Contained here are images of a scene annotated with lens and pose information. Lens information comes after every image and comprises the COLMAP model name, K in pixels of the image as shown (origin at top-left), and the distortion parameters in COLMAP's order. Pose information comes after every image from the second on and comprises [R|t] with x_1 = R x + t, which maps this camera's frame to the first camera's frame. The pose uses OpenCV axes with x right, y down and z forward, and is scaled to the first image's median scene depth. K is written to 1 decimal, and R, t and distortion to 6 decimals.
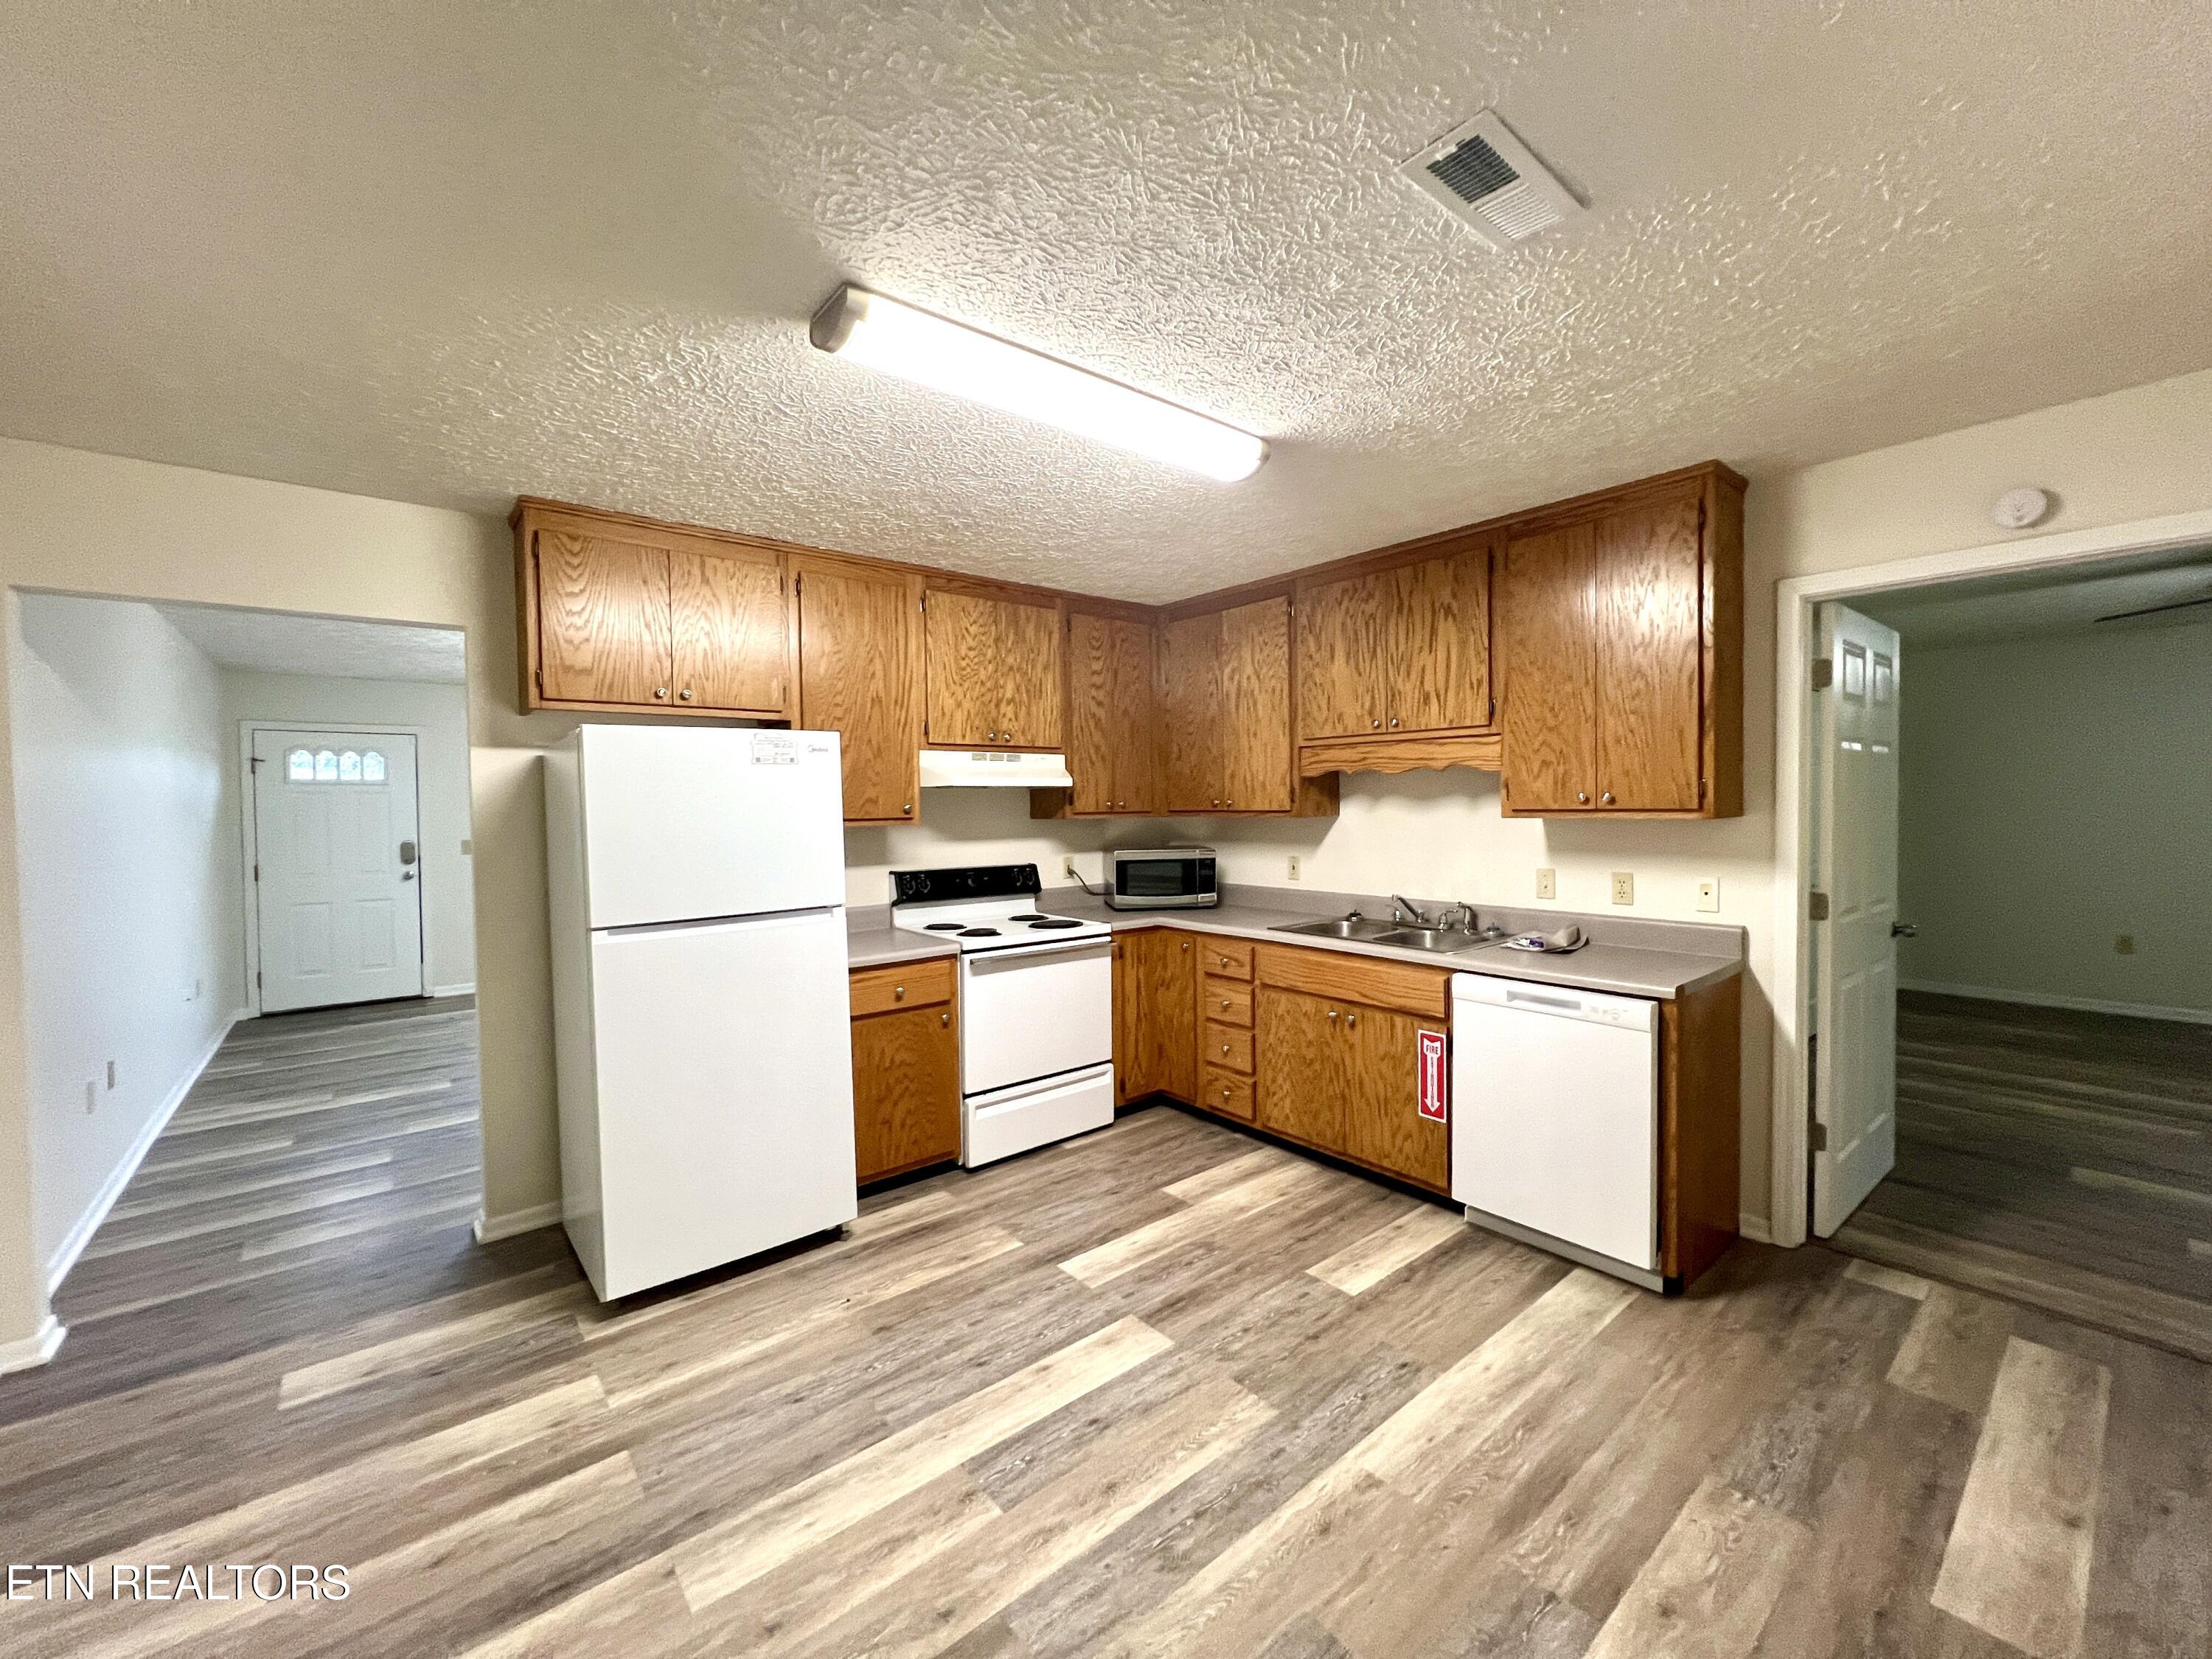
lens RADIAL K [[883.8, 0, 1100.8], [0, 883.8, 821.8], [0, 0, 1]] dist [-0.001818, 0.000235]
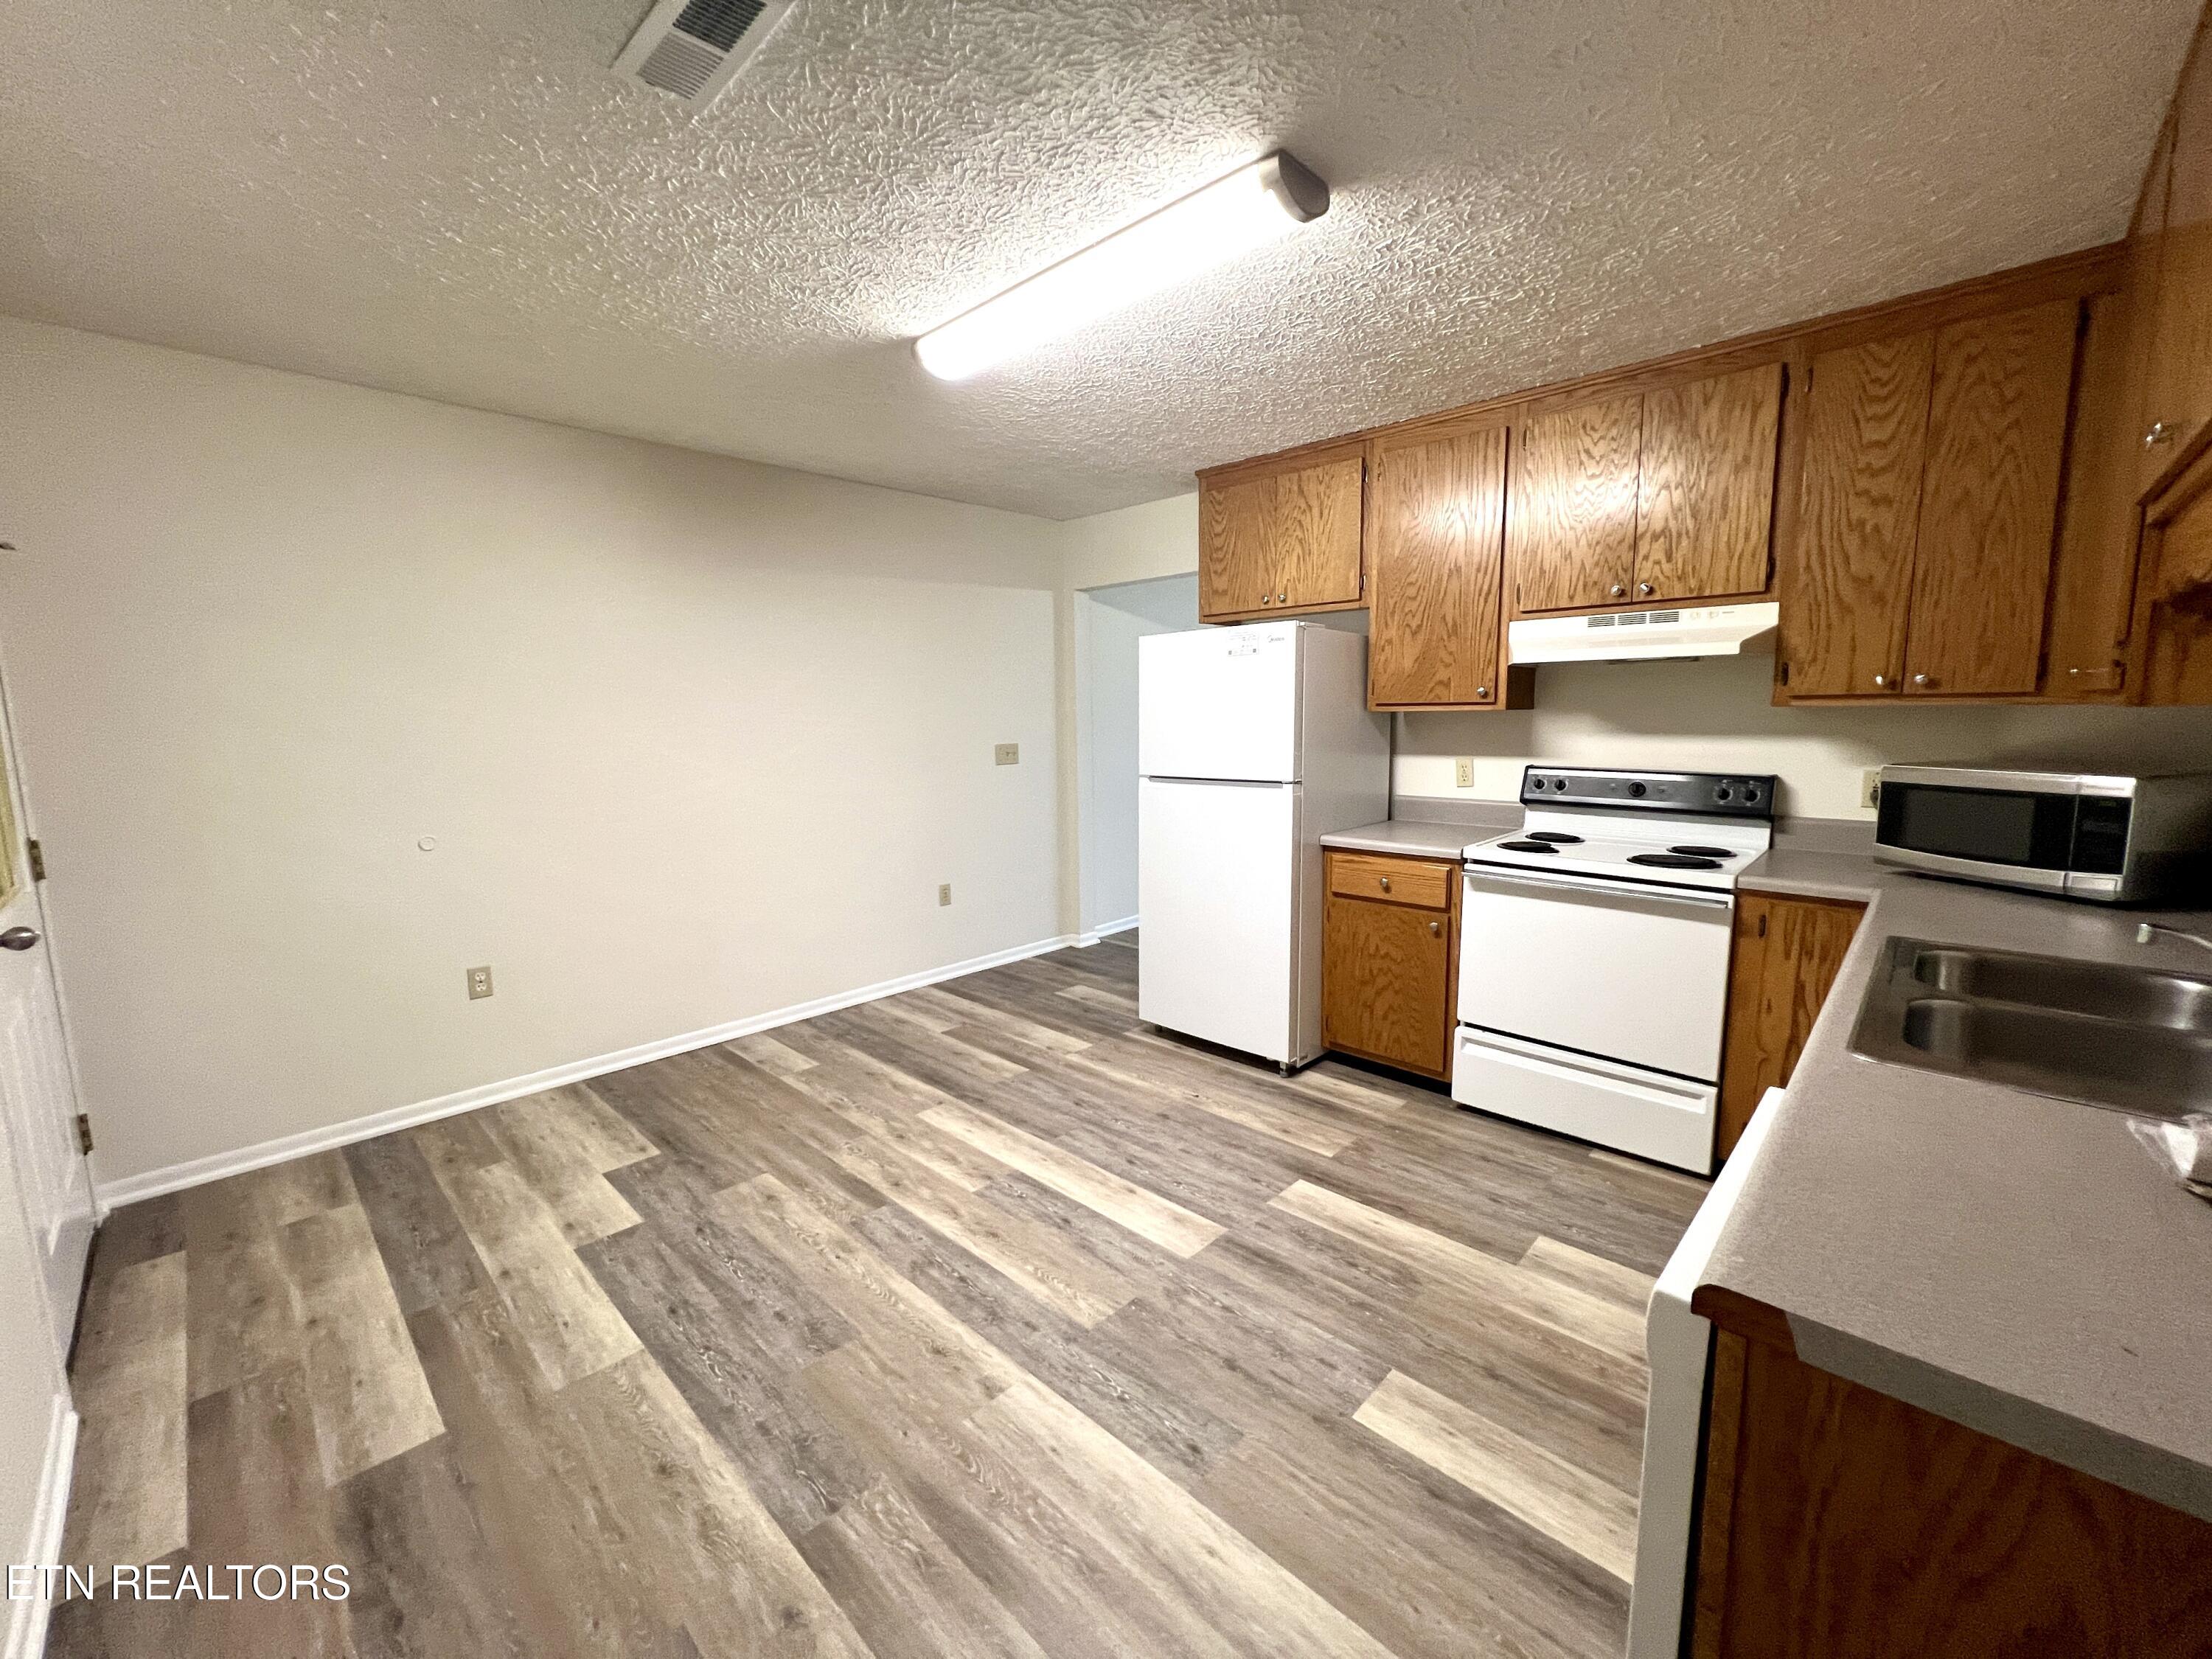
lens RADIAL K [[883.8, 0, 1100.8], [0, 883.8, 821.8], [0, 0, 1]] dist [-0.001818, 0.000235]
pose [[0.113626, 0.138197, -0.983865, 0.711150], [-0.008580, 0.990378, 0.138121, -0.005798], [0.993487, -0.007253, 0.113718, 0.603283]]
